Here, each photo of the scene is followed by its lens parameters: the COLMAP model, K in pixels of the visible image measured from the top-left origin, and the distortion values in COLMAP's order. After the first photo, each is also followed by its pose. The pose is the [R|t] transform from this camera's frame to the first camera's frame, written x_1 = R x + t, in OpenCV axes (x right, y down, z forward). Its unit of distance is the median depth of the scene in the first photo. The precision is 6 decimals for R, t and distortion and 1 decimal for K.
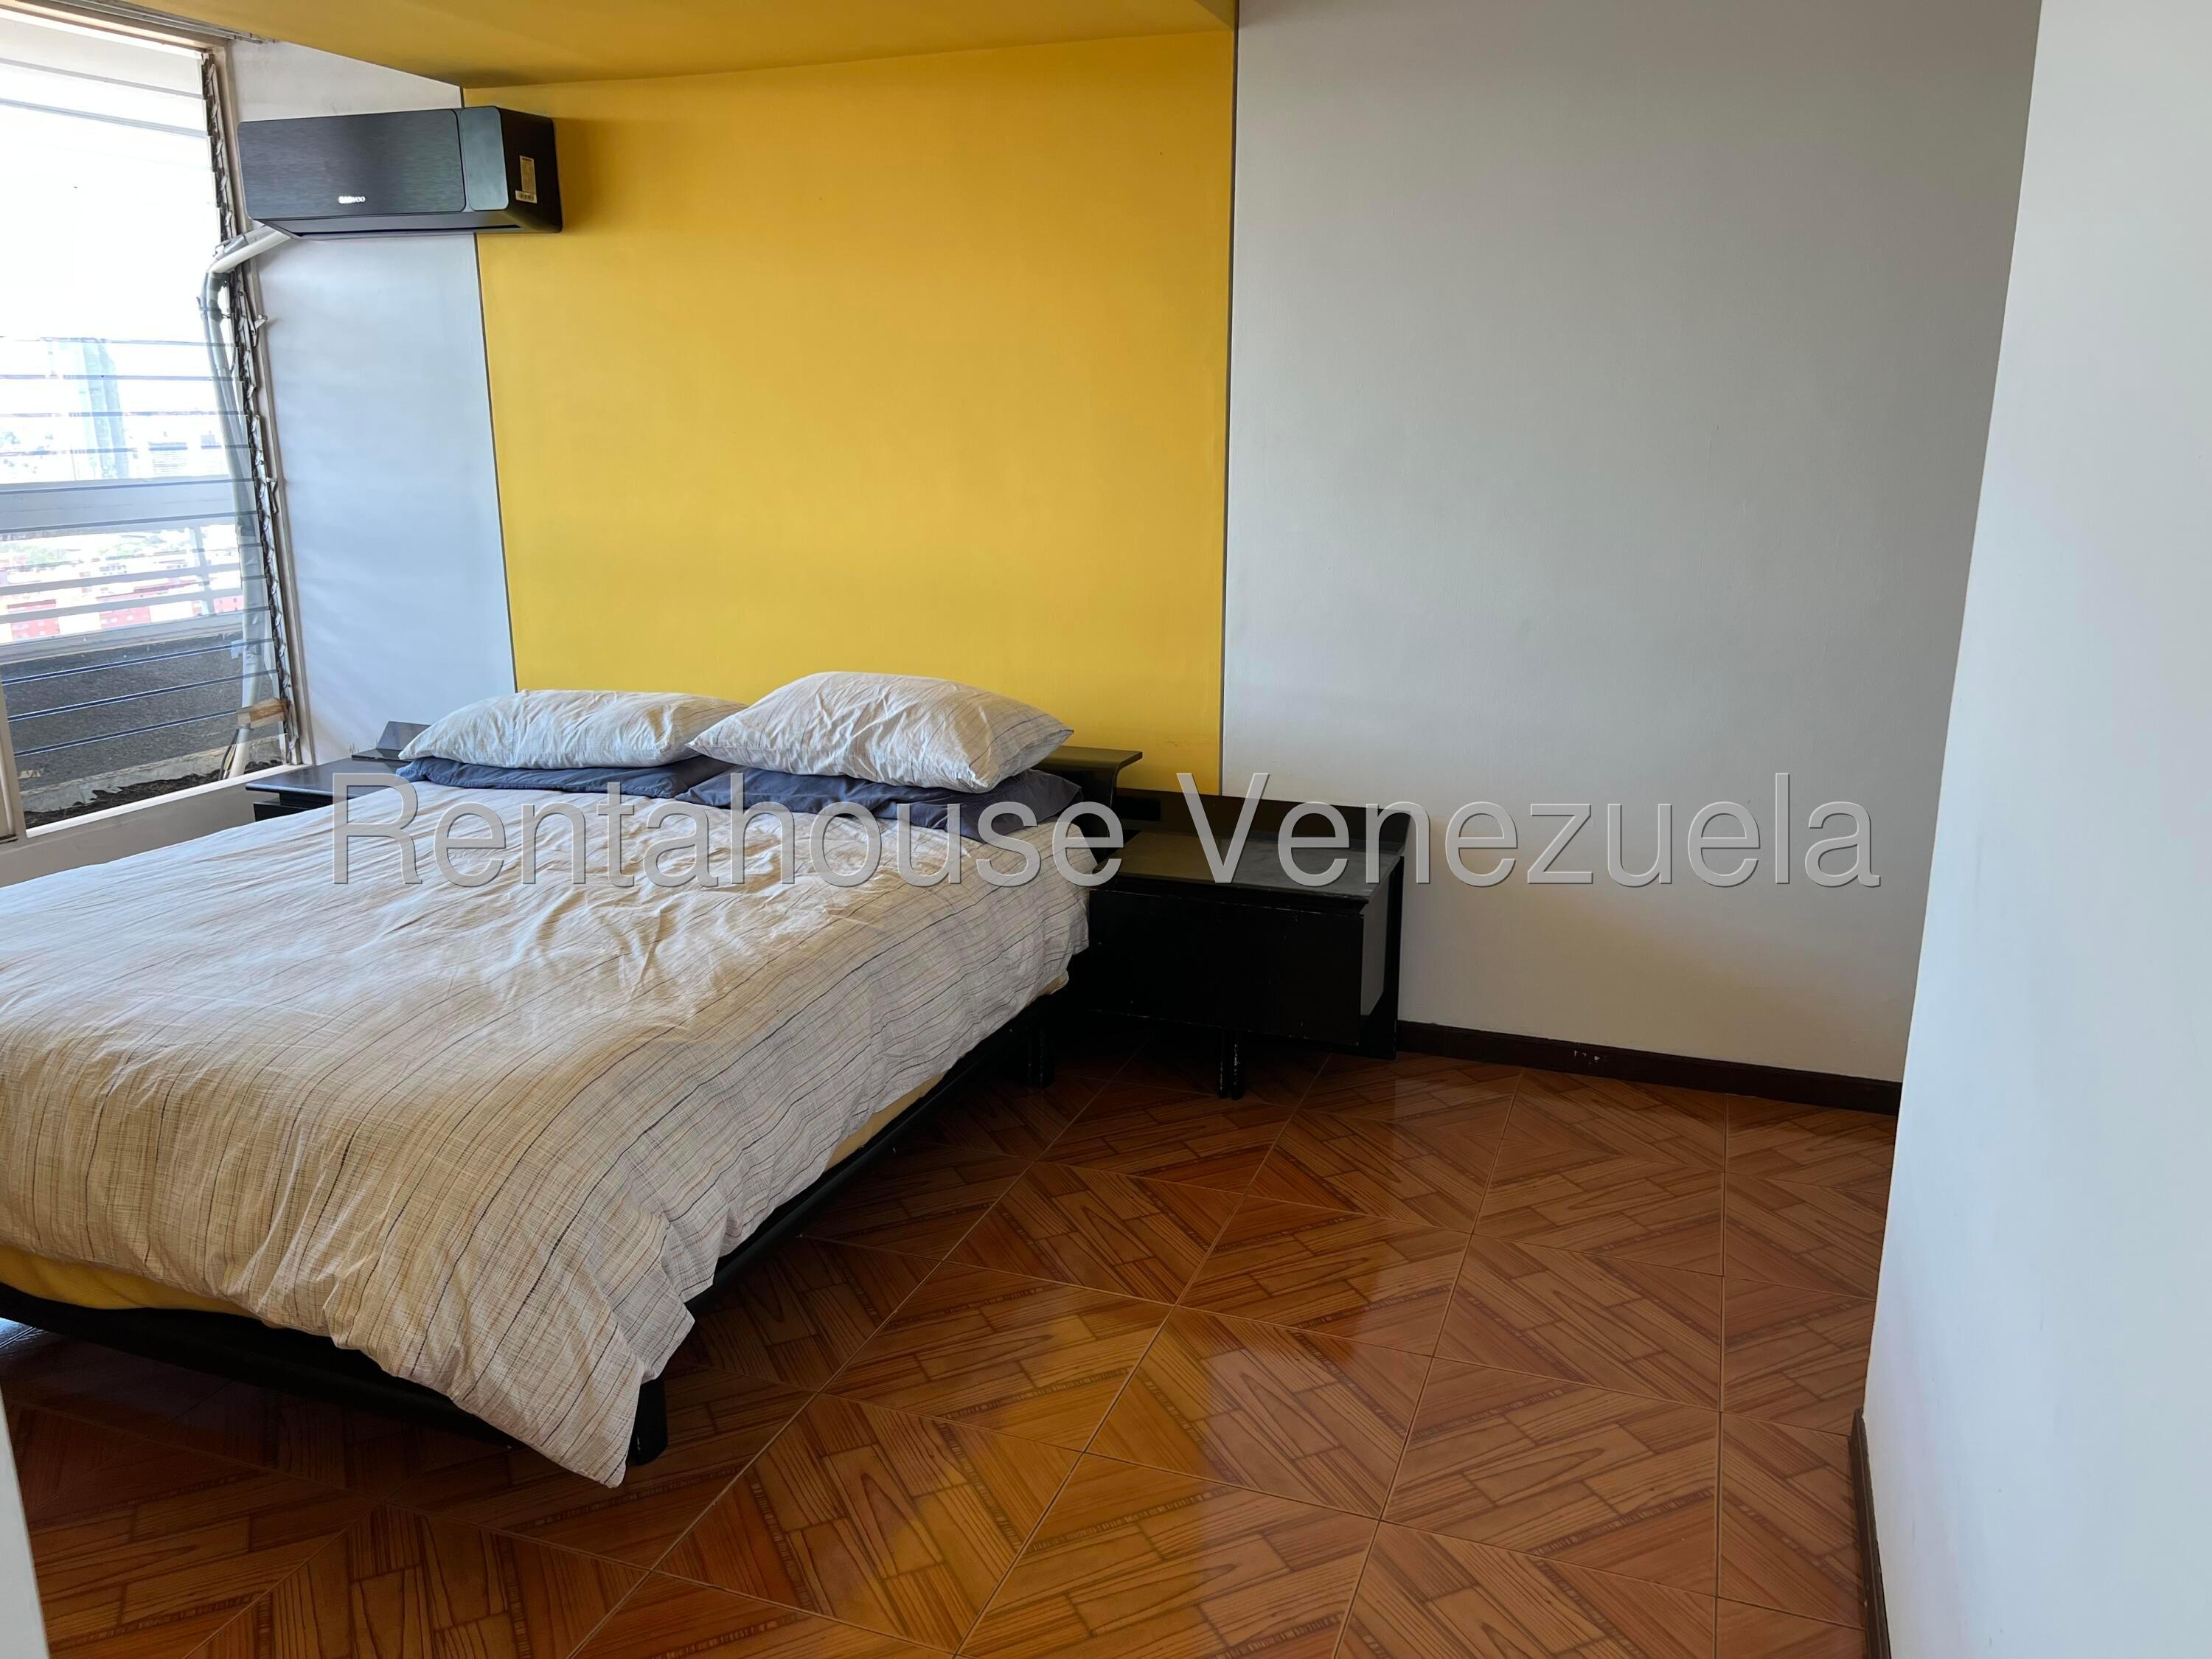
lens RADIAL K [[1660.9, 0, 1106.0], [0, 1660.9, 829.5], [0, 0, 1]] dist [0.035588, -0.037604]
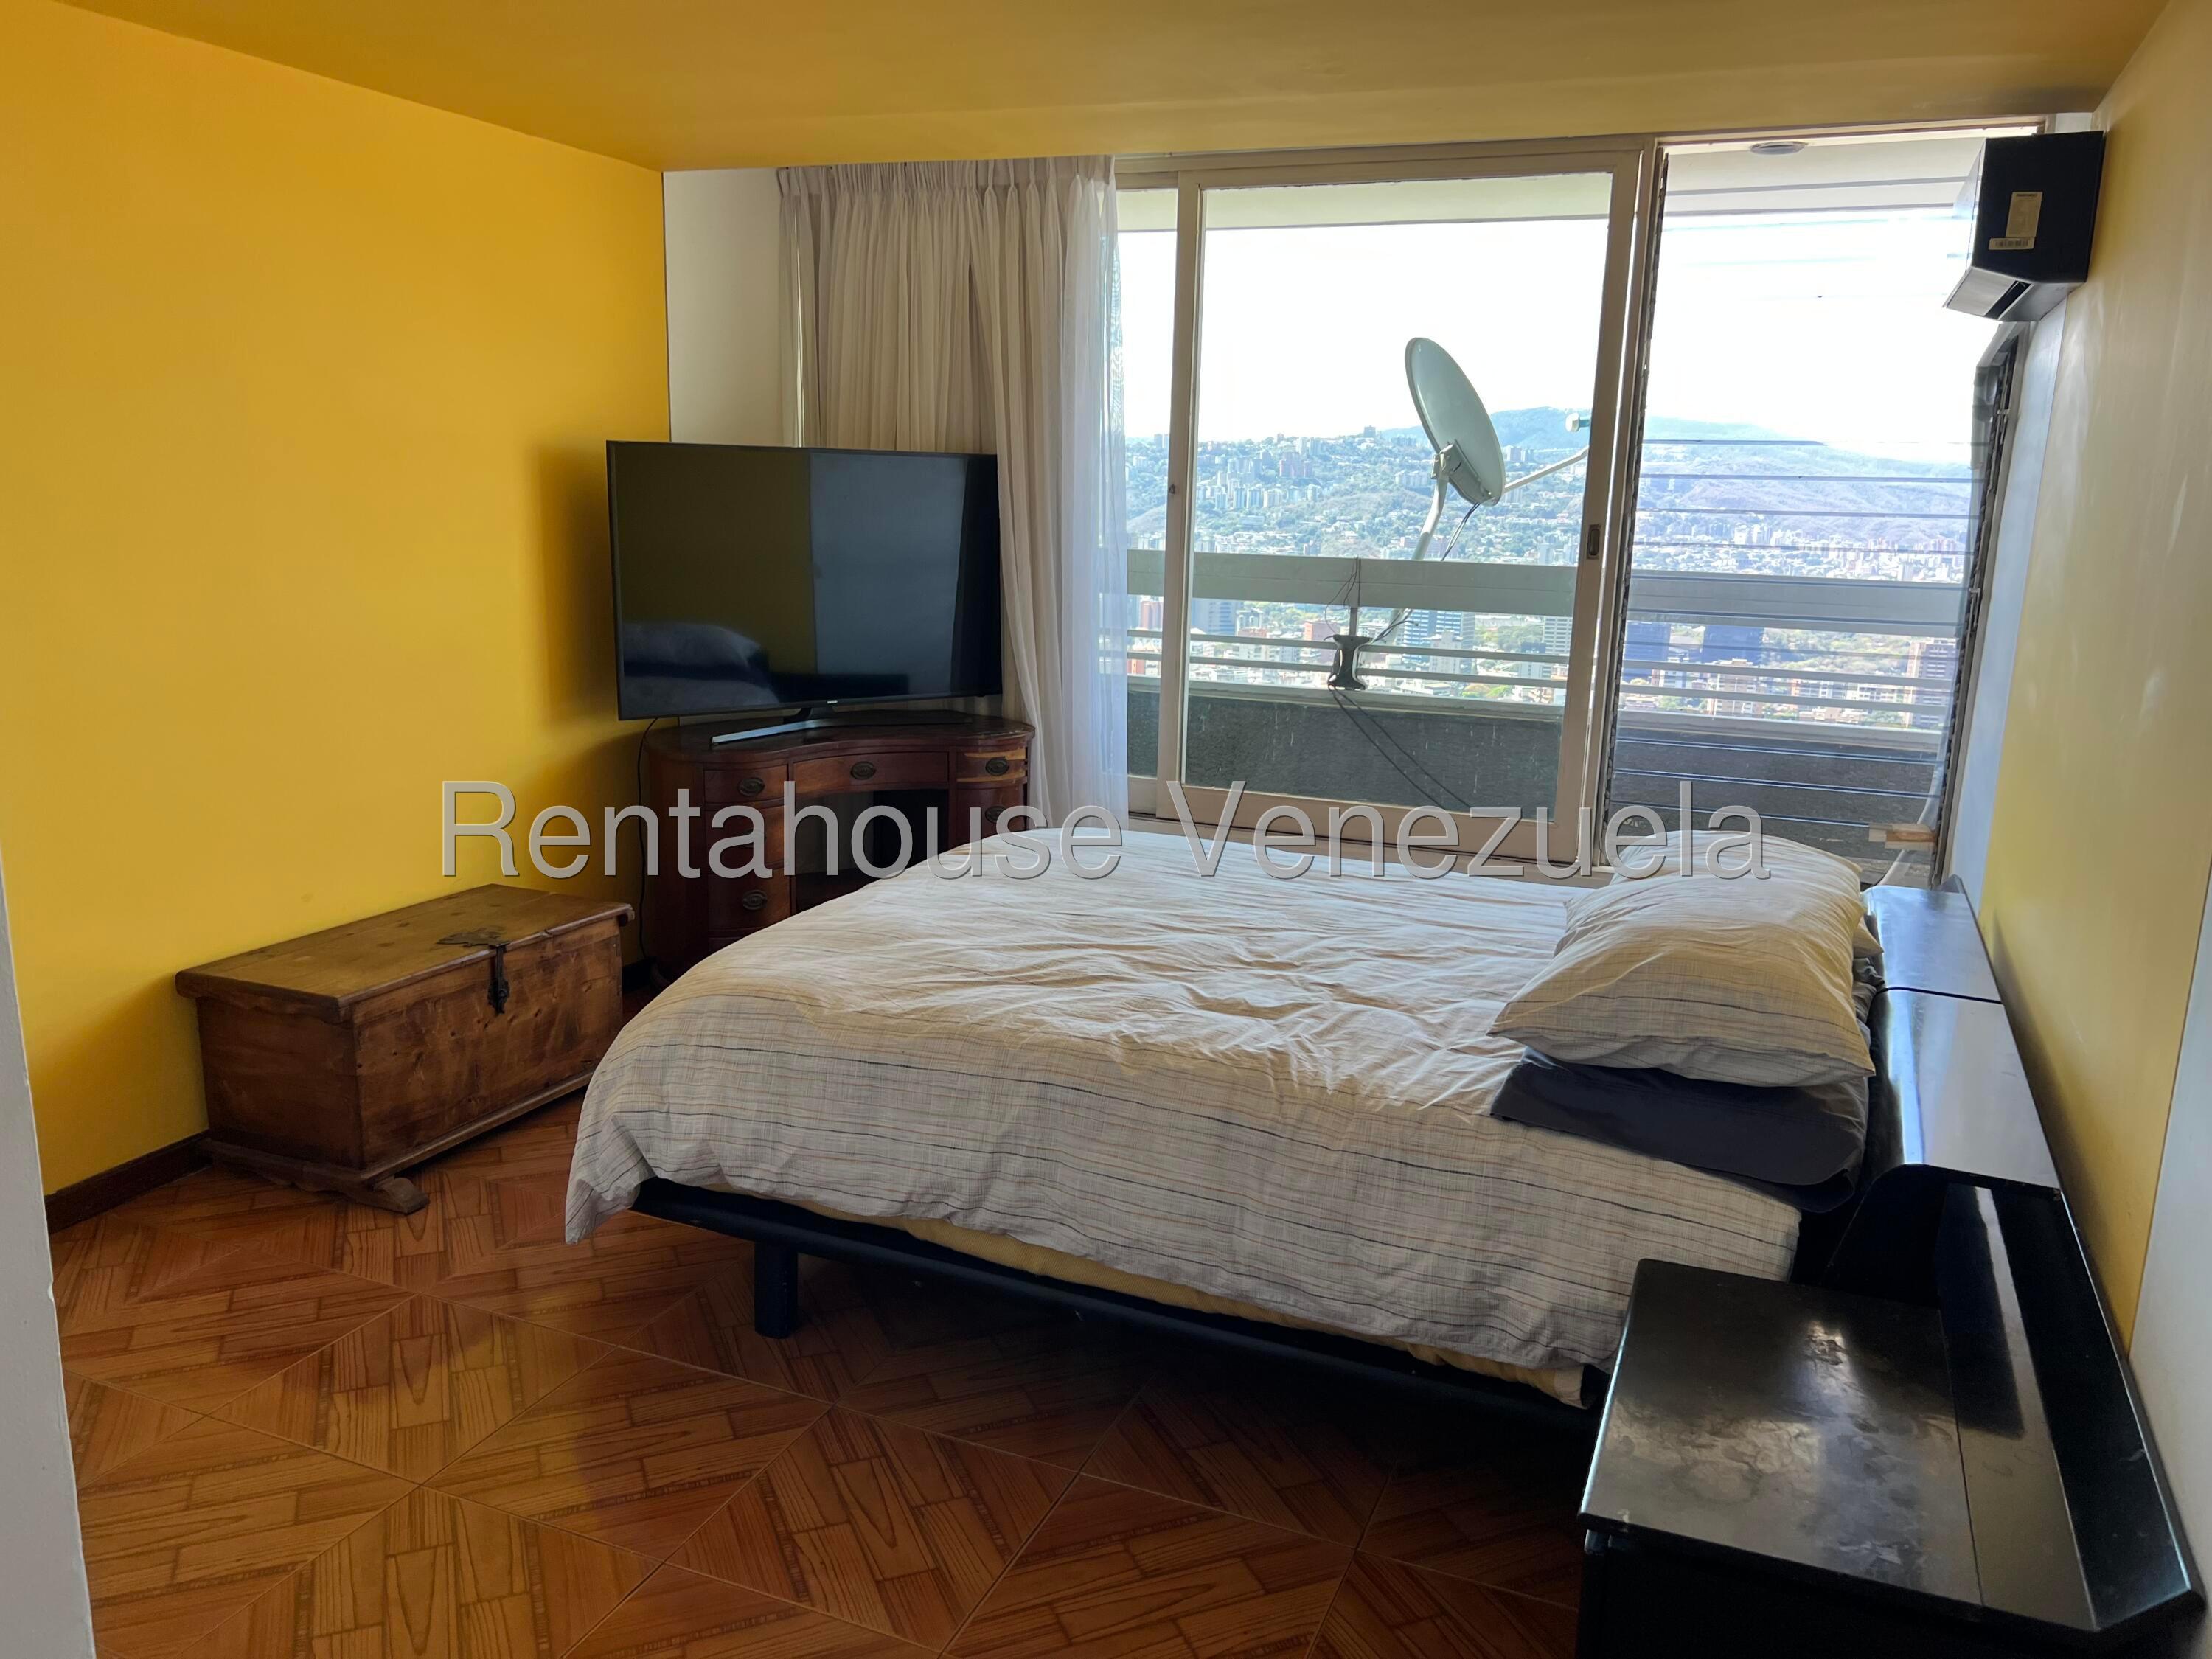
lens RADIAL K [[1660.9, 0, 1106.0], [0, 1660.9, 829.5], [0, 0, 1]] dist [0.035588, -0.037604]
pose [[-0.040367, 0.202239, -0.978504, 0.713063], [-0.273742, 0.939595, 0.205490, -0.244975], [0.960956, 0.276153, 0.017433, 0.962390]]
